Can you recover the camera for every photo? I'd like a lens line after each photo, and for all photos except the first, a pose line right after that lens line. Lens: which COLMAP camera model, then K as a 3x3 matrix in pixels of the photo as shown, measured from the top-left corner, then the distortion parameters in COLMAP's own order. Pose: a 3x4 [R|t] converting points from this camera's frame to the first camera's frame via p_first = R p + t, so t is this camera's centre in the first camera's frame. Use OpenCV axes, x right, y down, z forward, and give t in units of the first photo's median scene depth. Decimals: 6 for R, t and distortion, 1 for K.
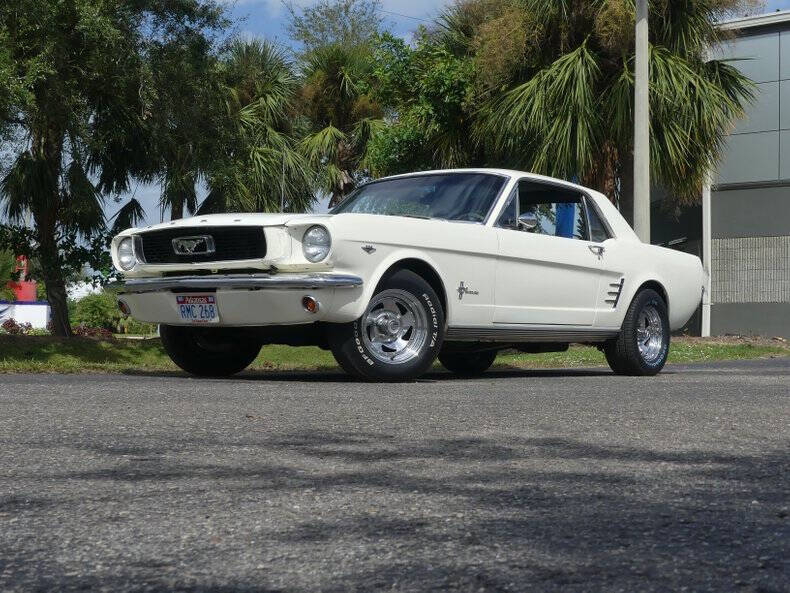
lens RADIAL K [[1233.5, 0, 395.0], [0, 1233.5, 295.6], [0, 0, 1]] dist [-0.032078, 0.000000]
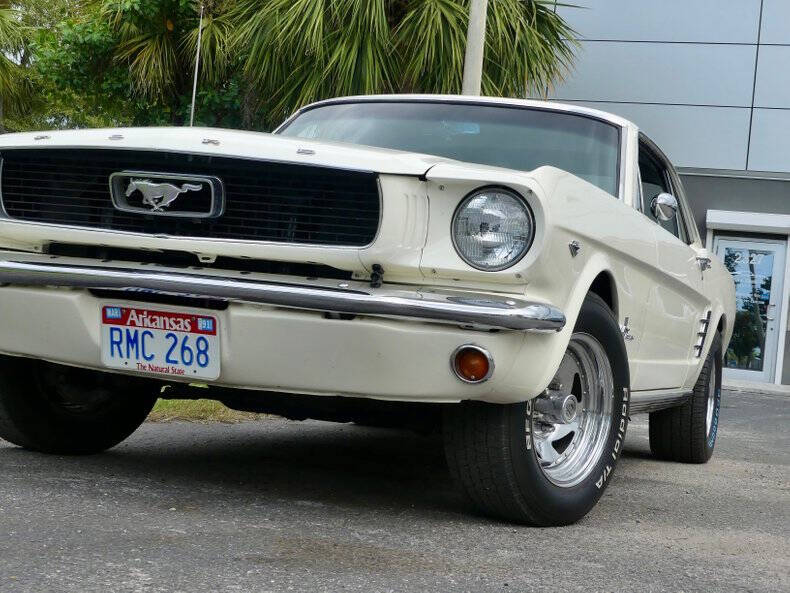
lens RADIAL K [[1372.0, 0, 395.2], [0, 1372.0, 297.1], [0, 0, 1]] dist [0.085627, 0.000000]
pose [[0.945791, 0.088516, 0.312481, -0.237141], [-0.098059, 0.995069, 0.014925, -0.020359], [-0.309619, -0.044758, 0.949807, 0.519566]]
